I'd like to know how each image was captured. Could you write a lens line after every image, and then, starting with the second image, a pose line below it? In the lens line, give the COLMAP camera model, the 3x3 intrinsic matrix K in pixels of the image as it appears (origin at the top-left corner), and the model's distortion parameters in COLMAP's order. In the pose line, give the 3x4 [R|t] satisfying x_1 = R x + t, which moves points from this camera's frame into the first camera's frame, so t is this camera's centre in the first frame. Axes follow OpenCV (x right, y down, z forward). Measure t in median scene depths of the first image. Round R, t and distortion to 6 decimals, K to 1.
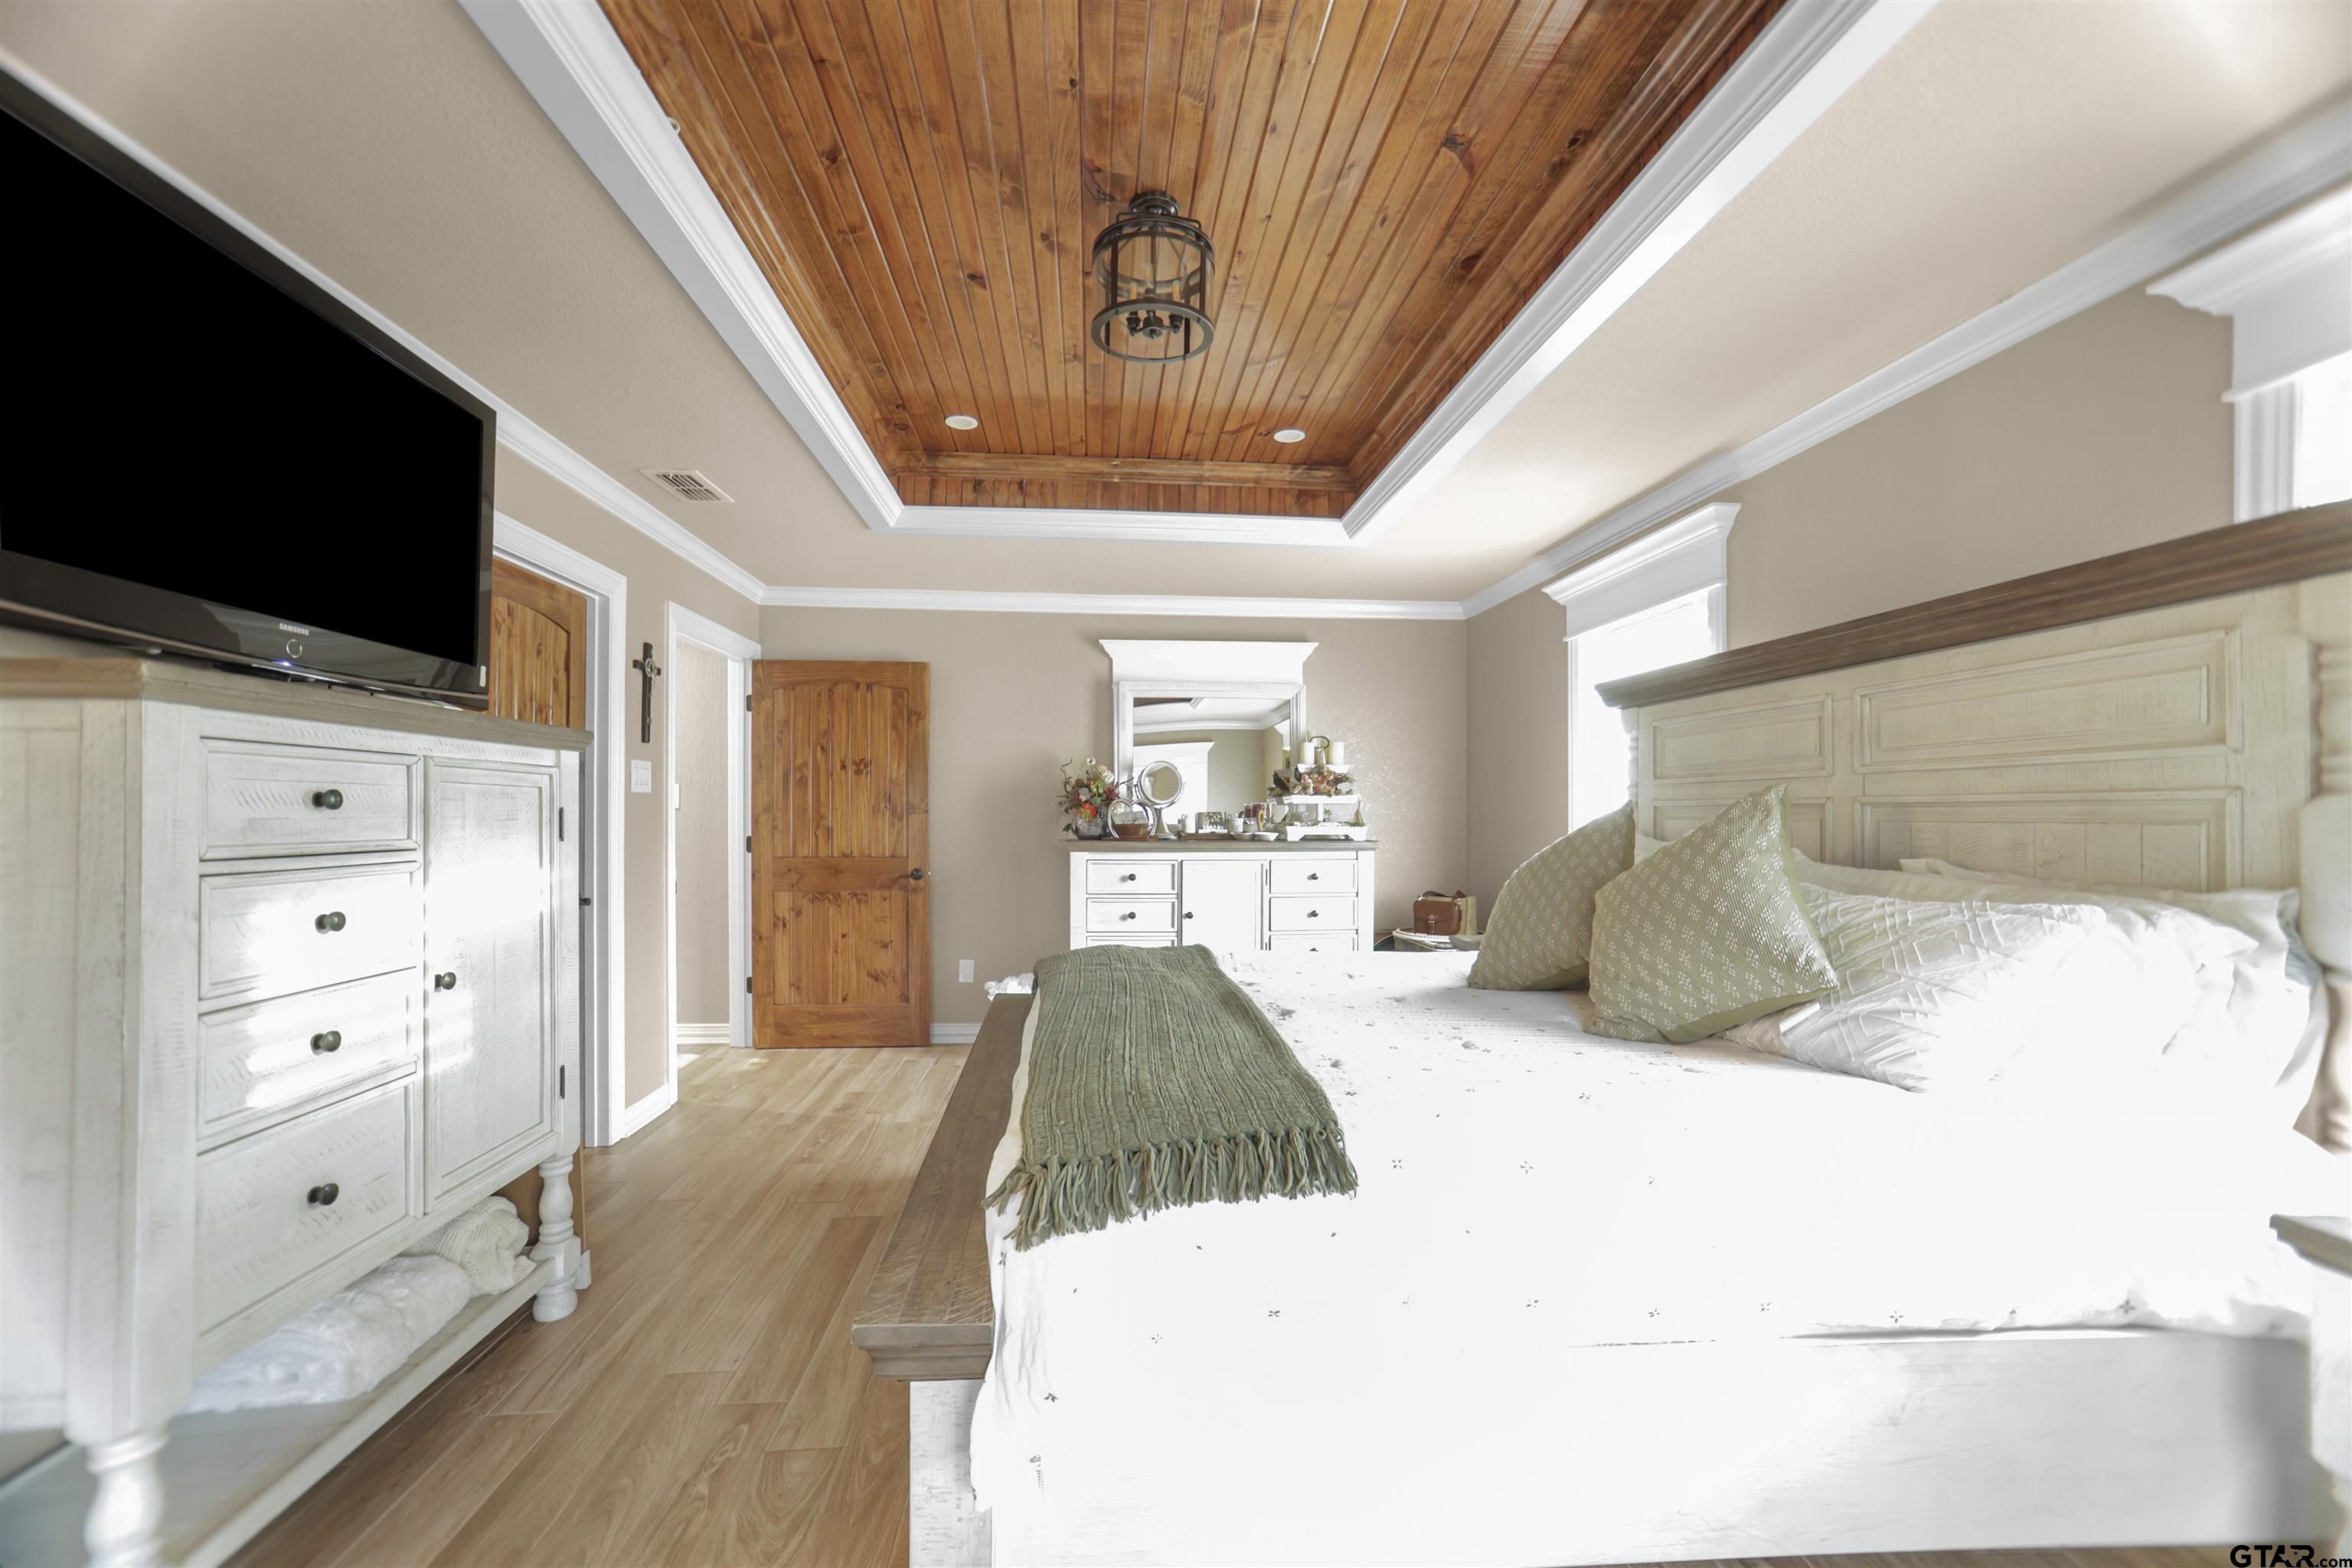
lens RADIAL K [[946.8, 0, 1174.5], [0, 946.8, 804.3], [0, 0, 1]] dist [-0.058045, 0.030746]
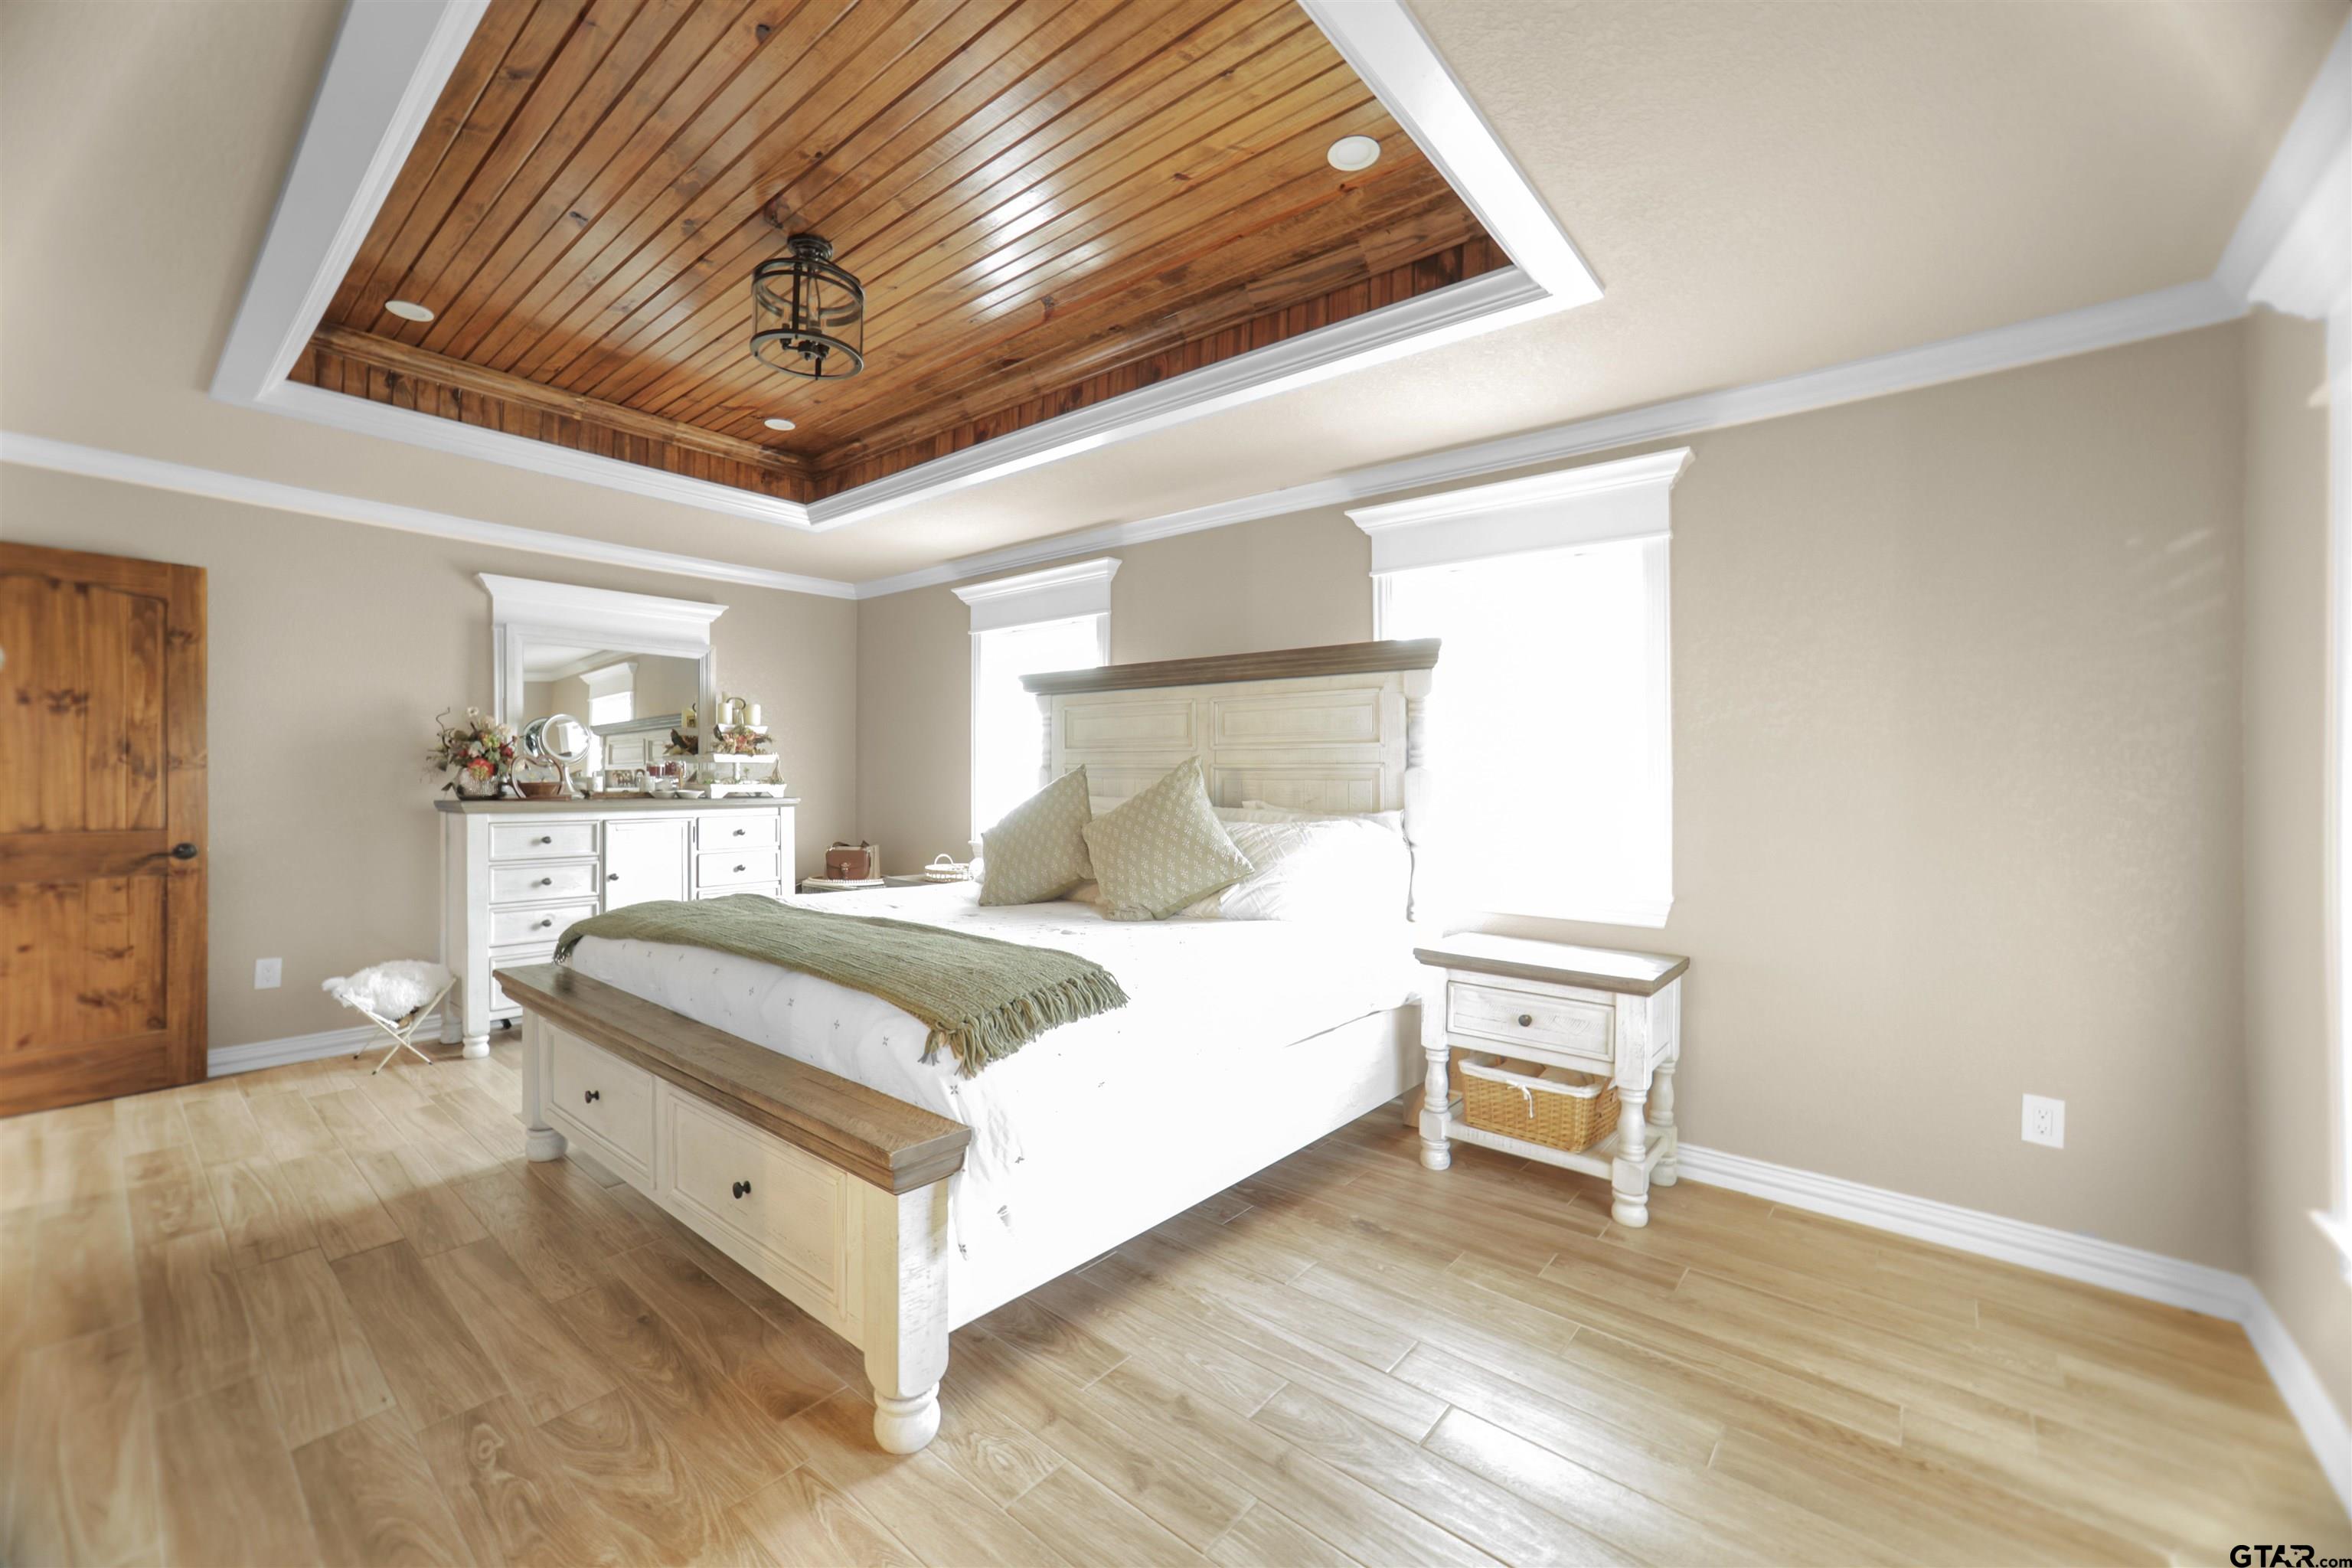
lens RADIAL K [[930.2, 0, 1168.1], [0, 930.2, 750.0], [0, 0, 1]] dist [-0.051641, 0.028933]
pose [[0.709896, 0.021210, 0.703987, -0.282299], [-0.011480, 0.999762, -0.018545, -0.001210], [-0.704213, 0.005083, 0.709970, -0.065892]]
